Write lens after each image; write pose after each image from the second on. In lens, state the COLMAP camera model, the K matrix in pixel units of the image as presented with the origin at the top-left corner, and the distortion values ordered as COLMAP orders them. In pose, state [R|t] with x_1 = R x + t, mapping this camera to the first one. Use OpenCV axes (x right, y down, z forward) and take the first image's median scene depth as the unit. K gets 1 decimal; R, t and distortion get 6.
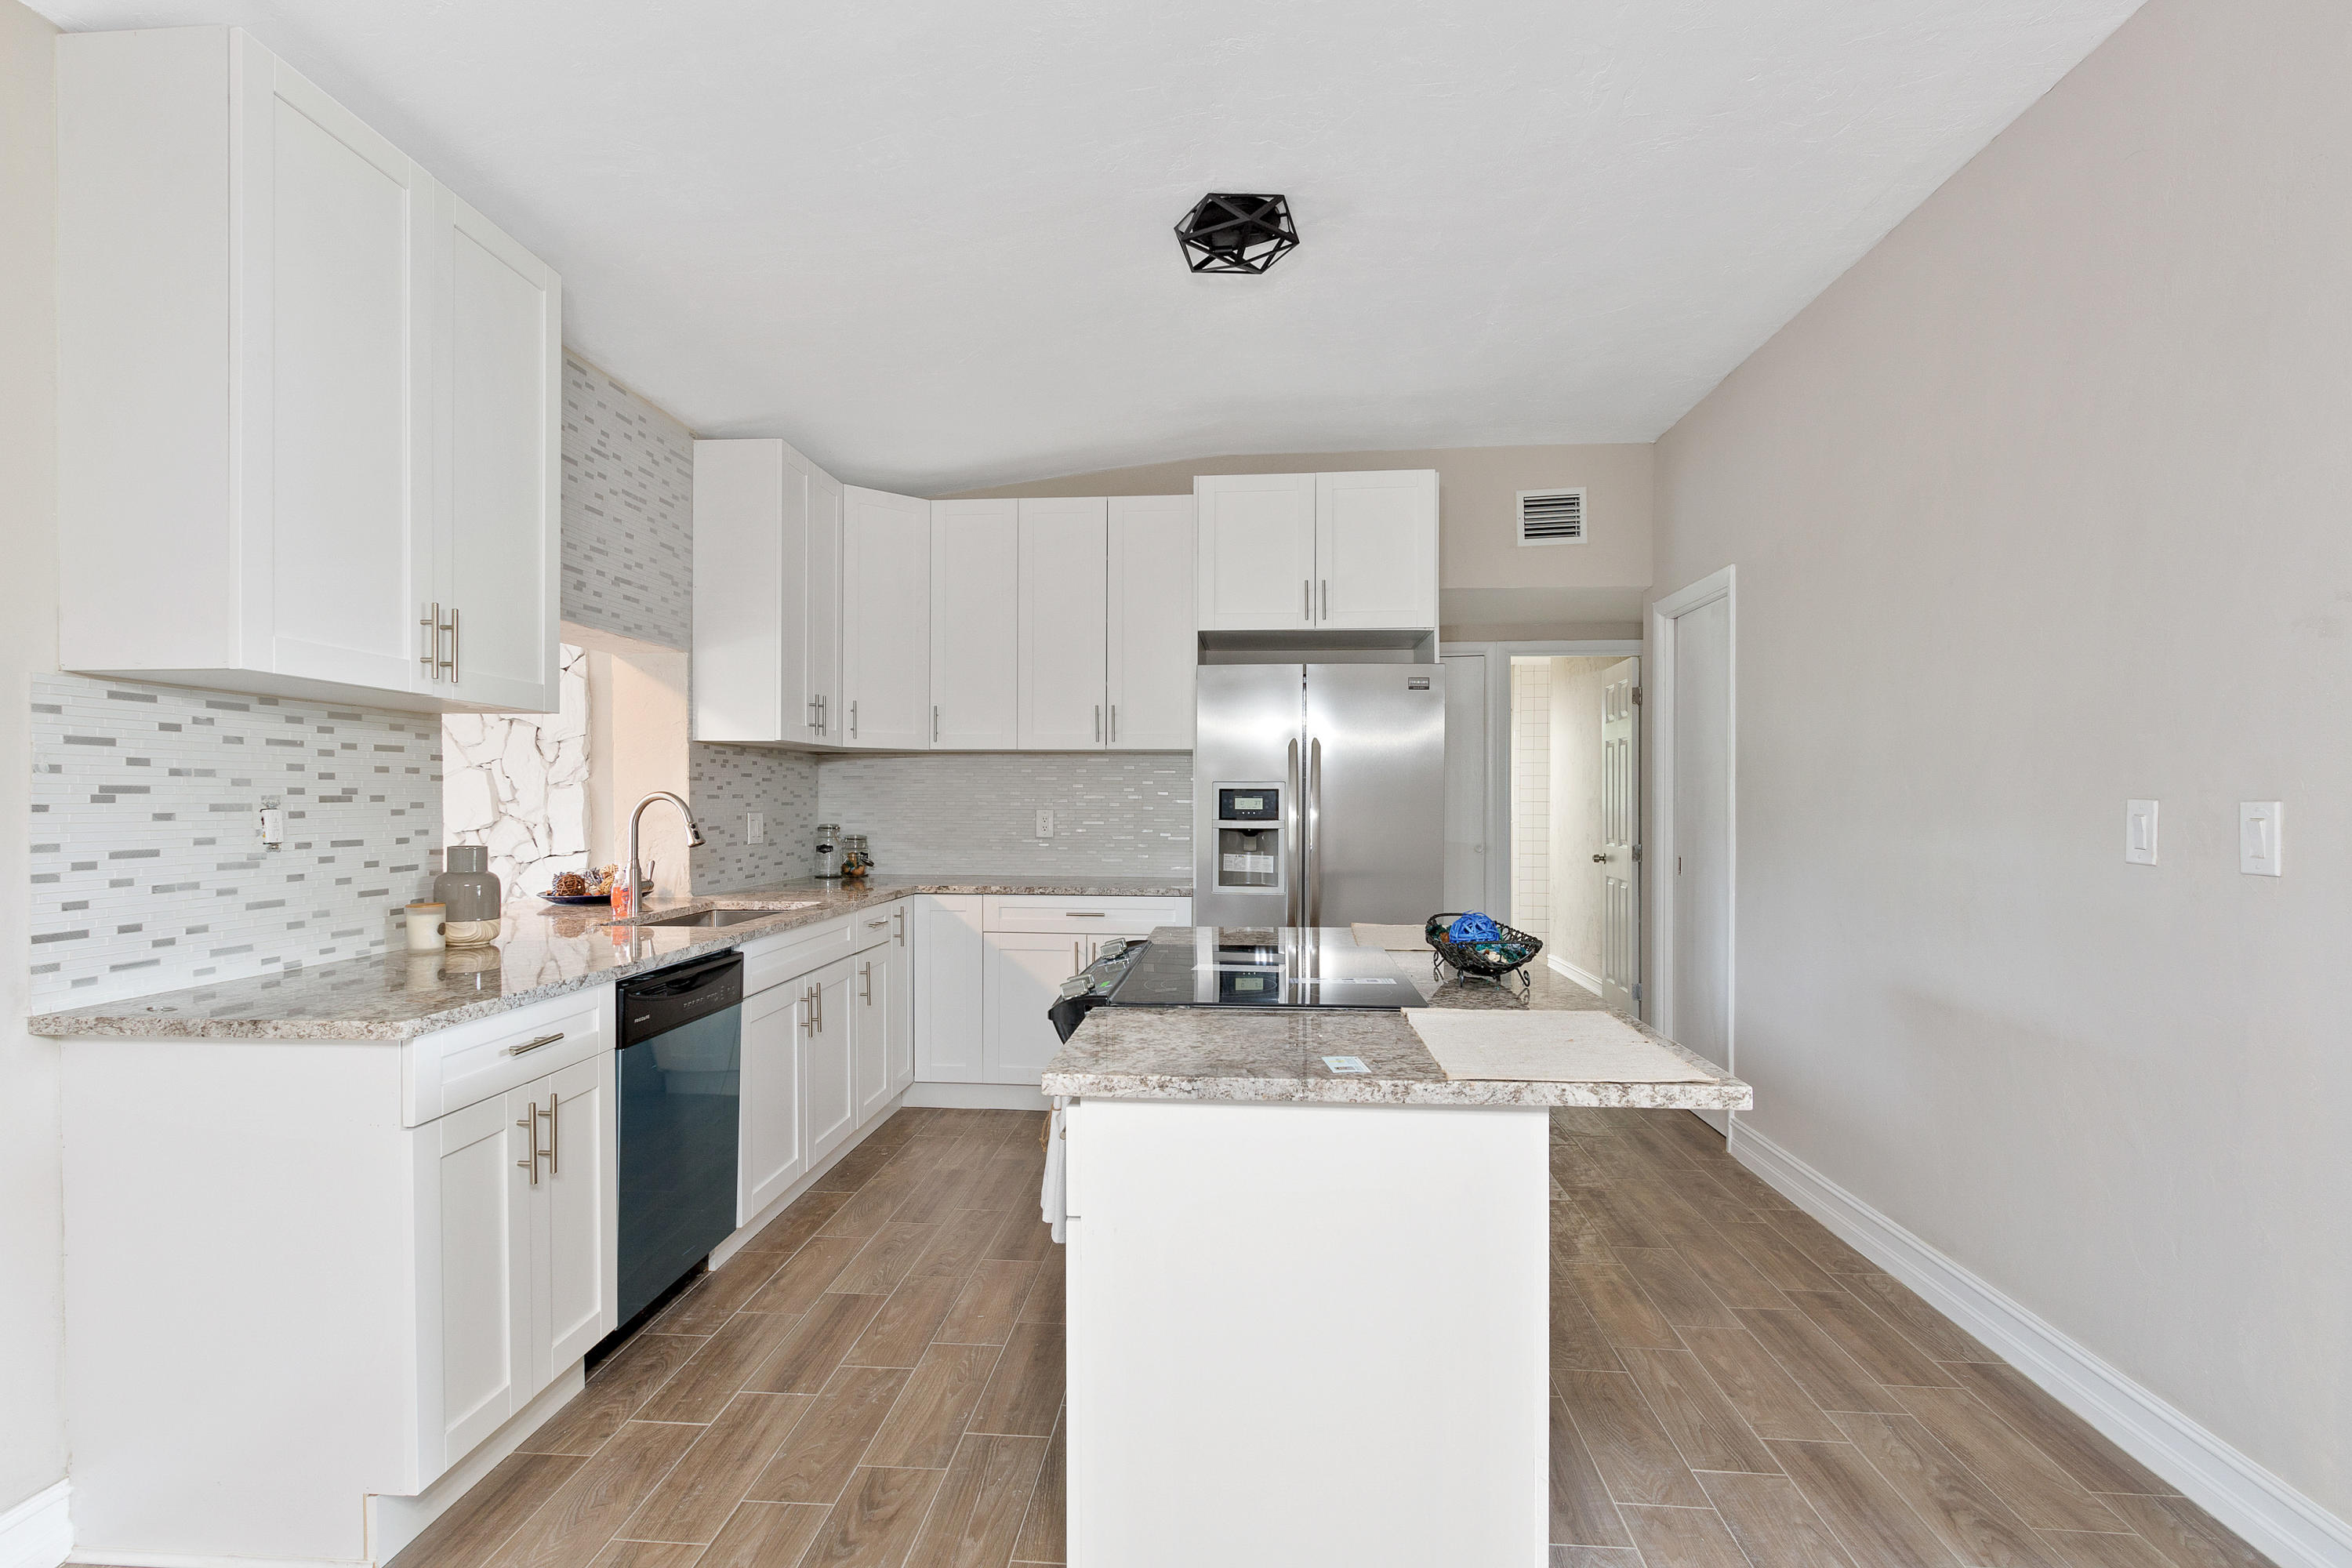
lens RADIAL K [[1175.1, 0, 1156.2], [0, 1175.1, 803.6], [0, 0, 1]] dist [0.007423, 0.000060]
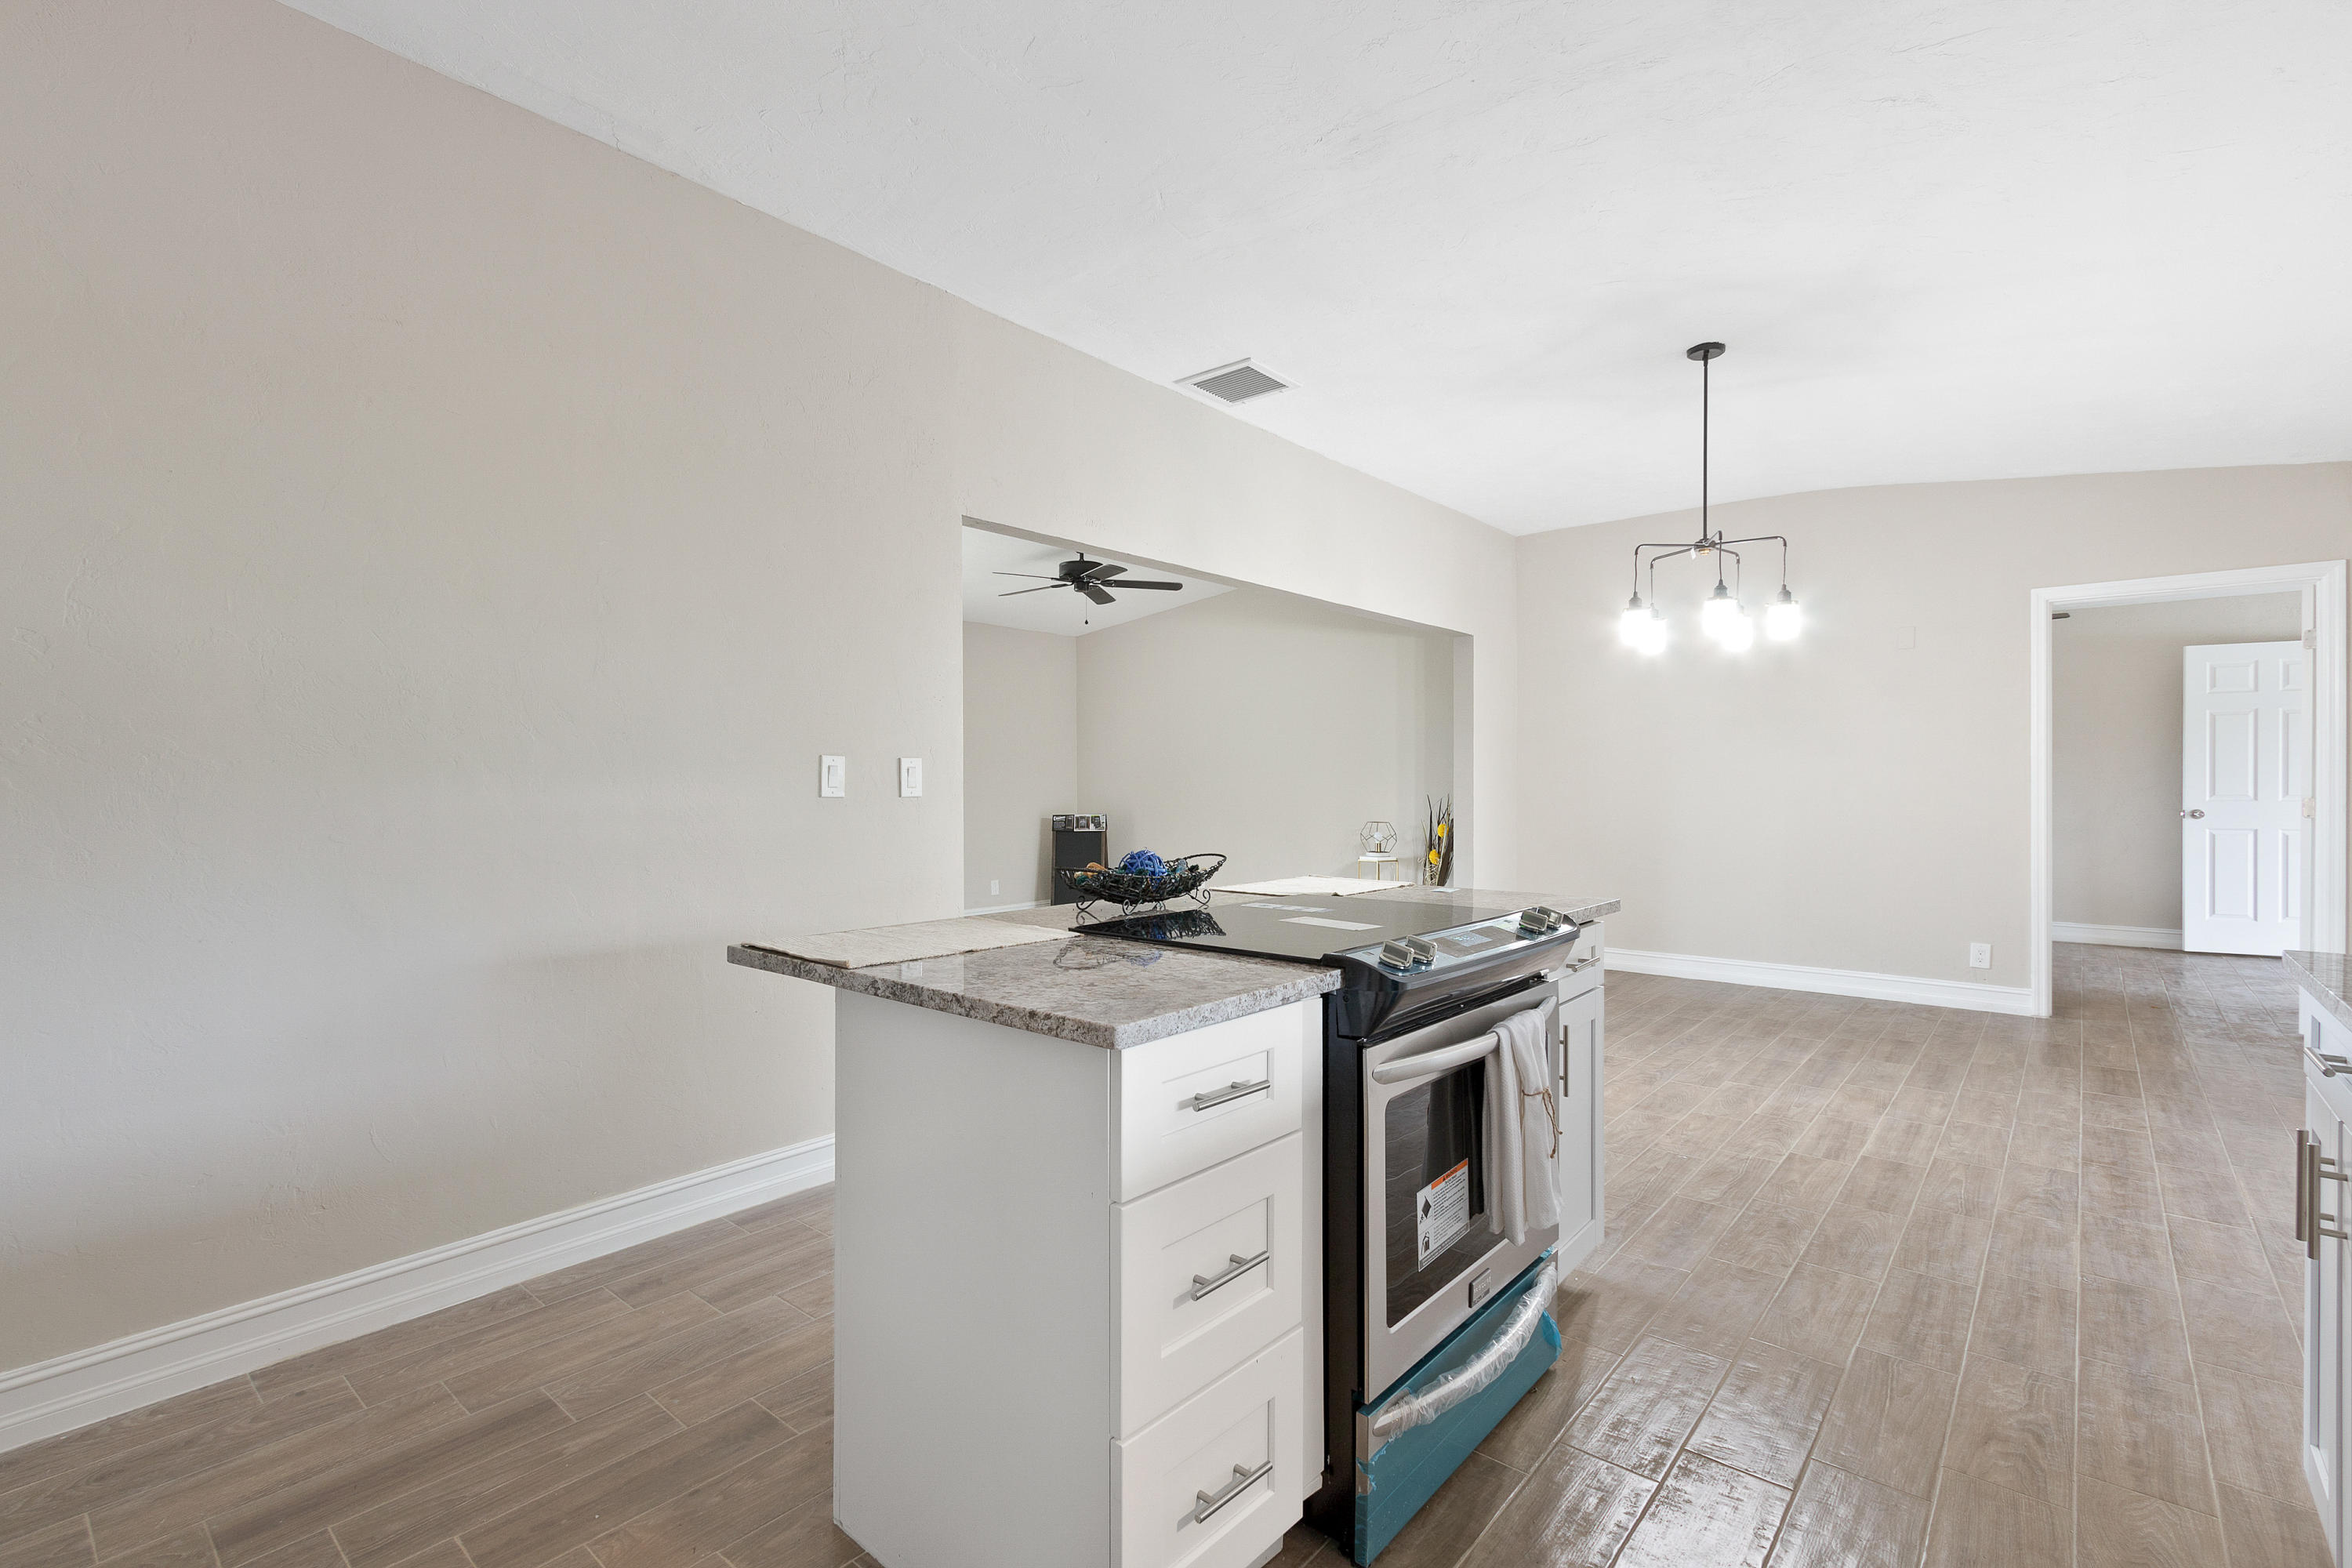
lens RADIAL K [[1103.3, 0, 1133.2], [0, 1103.3, 785.3], [0, 0, 1]] dist [-0.005131, -0.001619]
pose [[-0.811628, 0.002559, 0.584169, -0.170822], [0.008886, 0.999929, 0.007965, 0.013985], [-0.584107, 0.011656, -0.811593, 0.990526]]
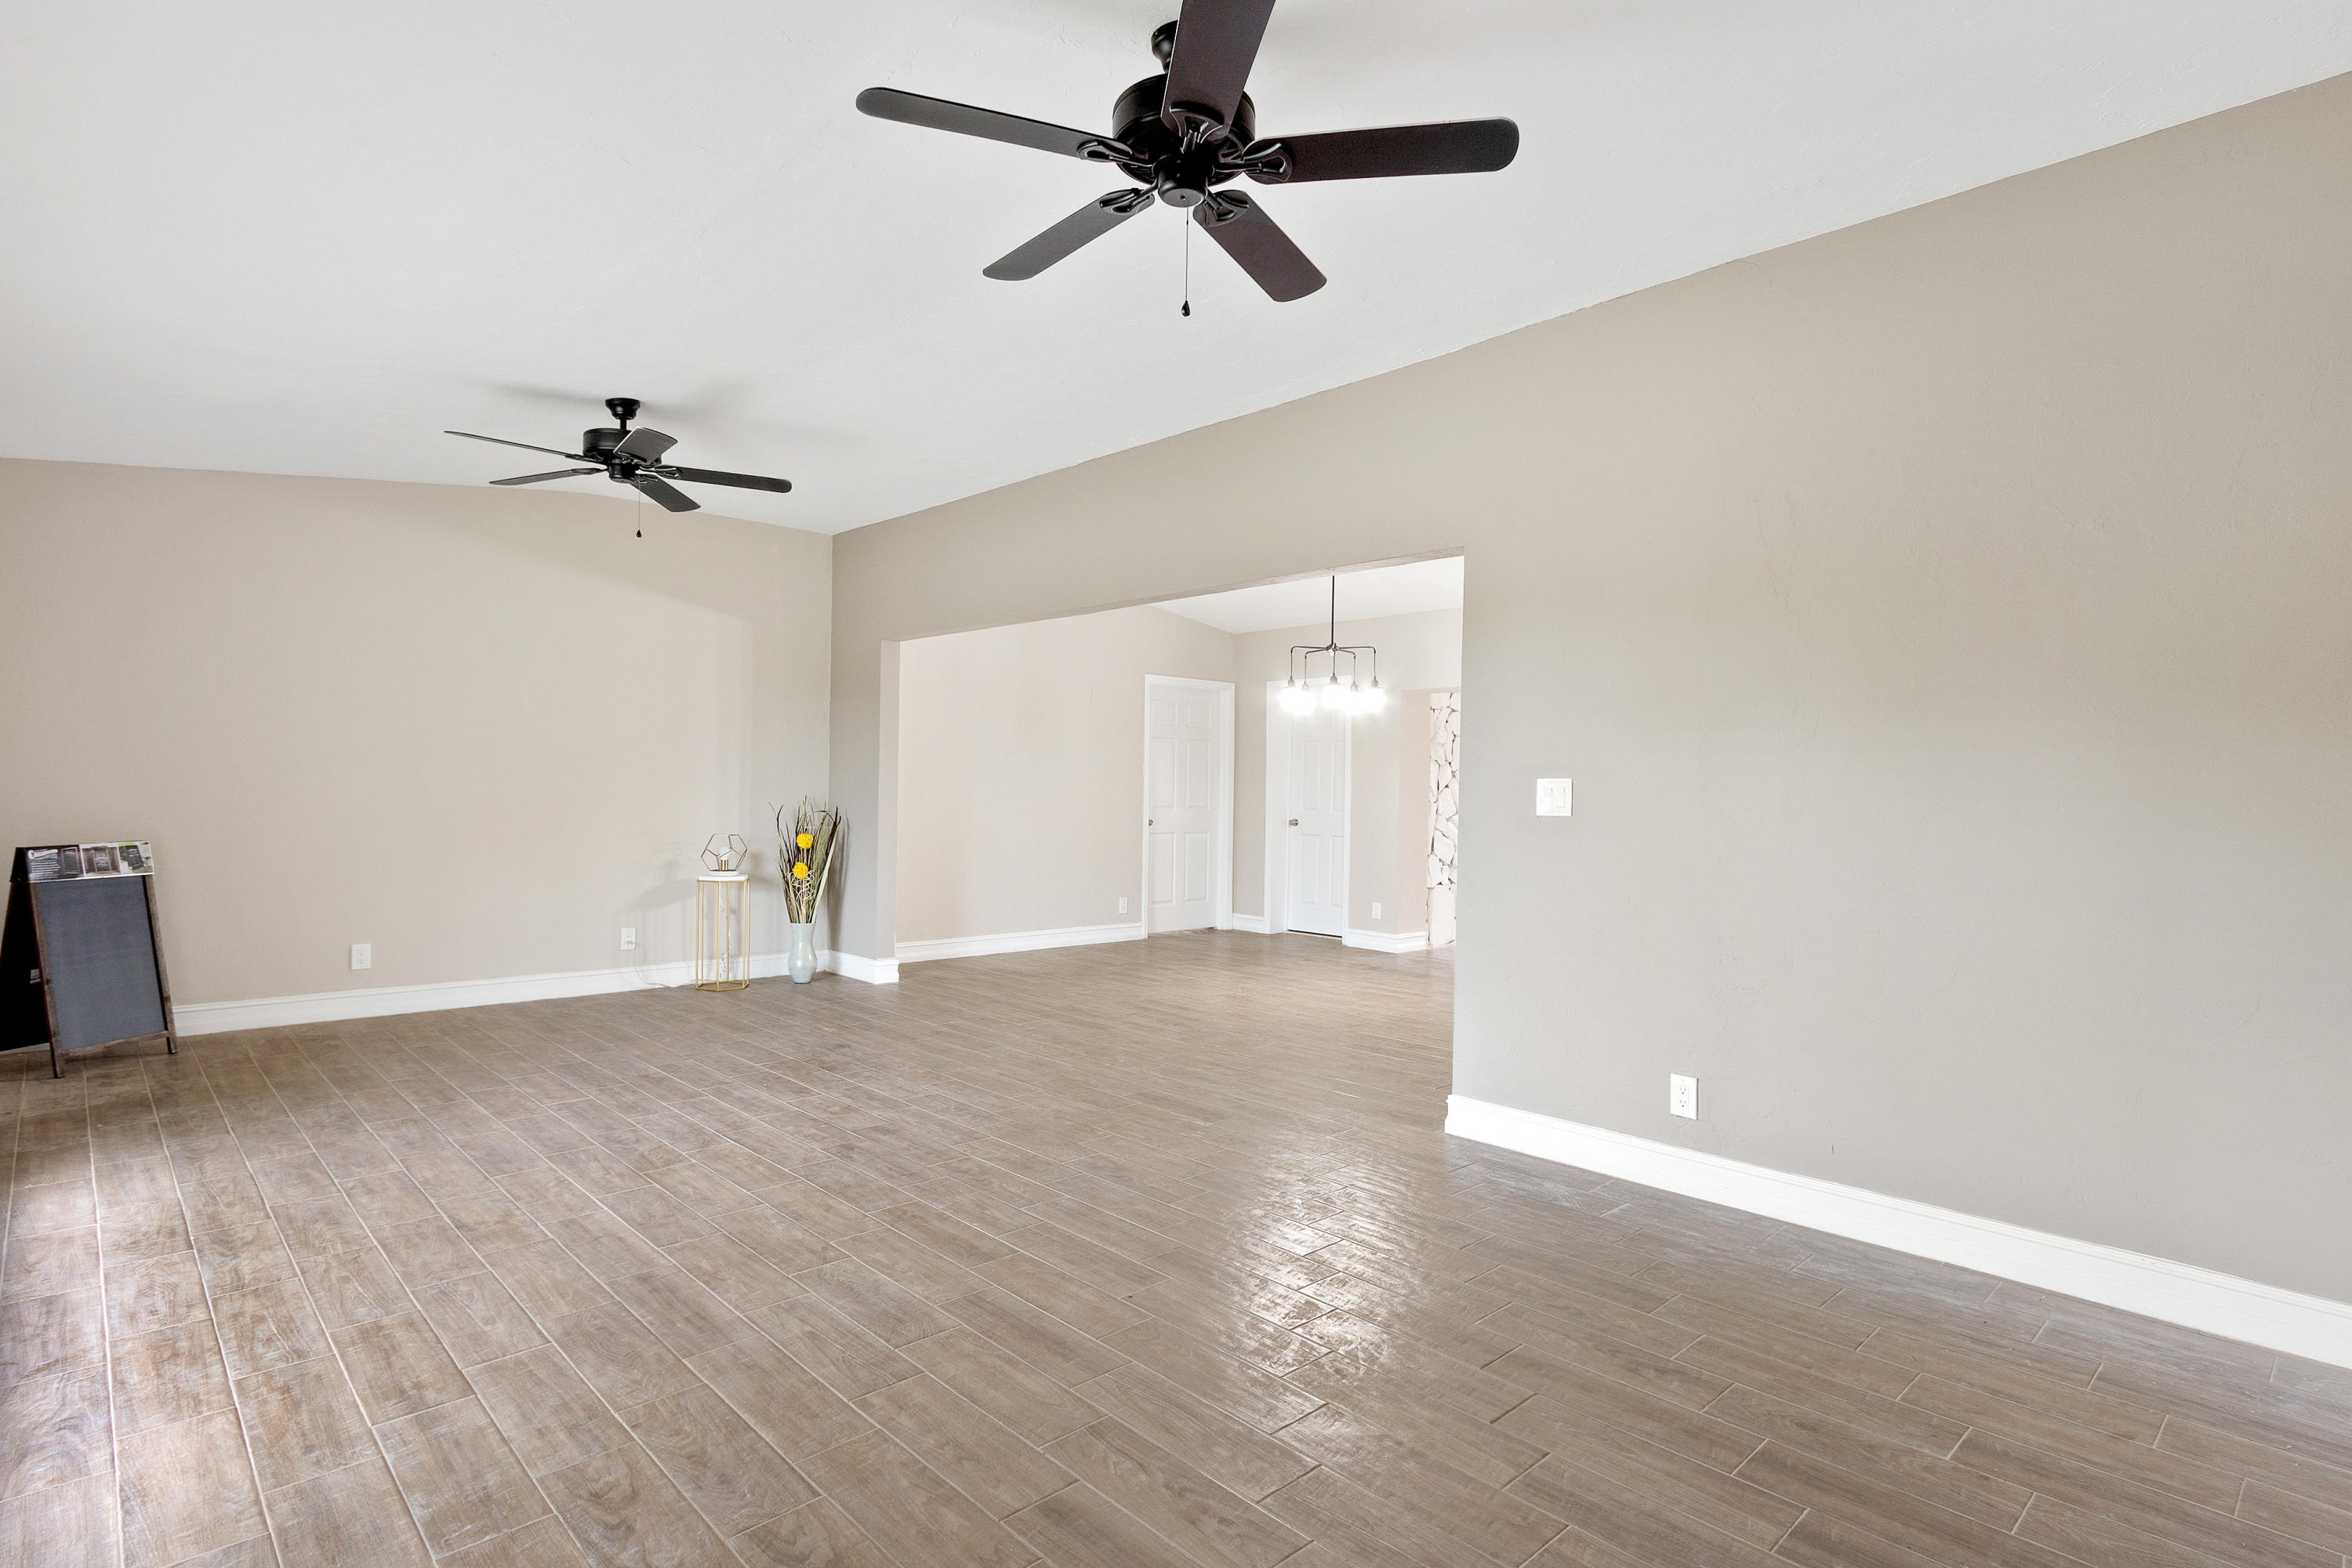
lens RADIAL K [[1175.1, 0, 1168.8], [0, 1175.1, 789.9], [0, 0, 1]] dist [0.007423, 0.000060]
pose [[-0.657531, -0.009905, -0.753362, 1.324922], [-0.022059, 0.999738, 0.006109, 0.004321], [0.753104, 0.020635, -0.657577, 0.850581]]
